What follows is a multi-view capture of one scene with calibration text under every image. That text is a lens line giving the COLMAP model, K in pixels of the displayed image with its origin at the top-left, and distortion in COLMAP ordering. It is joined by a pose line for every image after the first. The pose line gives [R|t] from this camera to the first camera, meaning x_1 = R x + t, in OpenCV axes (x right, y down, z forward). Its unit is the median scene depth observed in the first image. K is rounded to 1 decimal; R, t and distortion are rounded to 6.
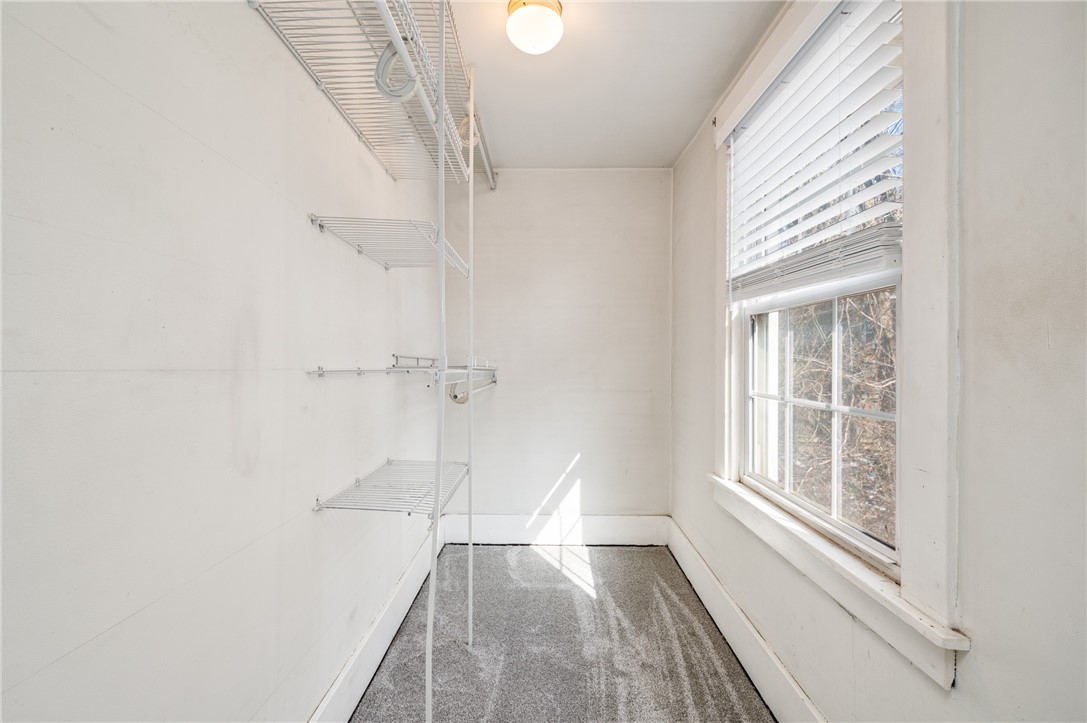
lens RADIAL K [[468.2, 0, 544.9], [0, 468.2, 358.1], [0, 0, 1]] dist [0.001781, 0.000706]
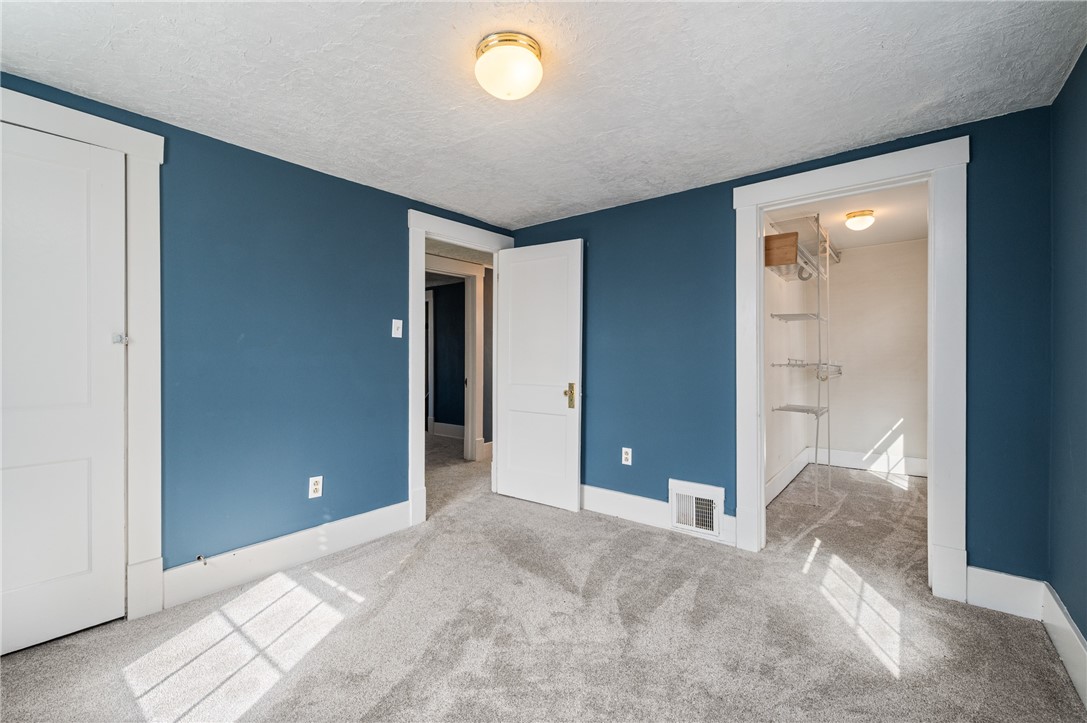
lens RADIAL K [[468.2, 0, 550.6], [0, 468.2, 358.2], [0, 0, 1]] dist [0.001781, 0.000706]
pose [[0.793832, -0.010497, -0.608047, 0.099126], [0.004817, 0.999928, -0.010973, 0.007044], [0.608118, 0.005782, 0.793825, -1.060044]]
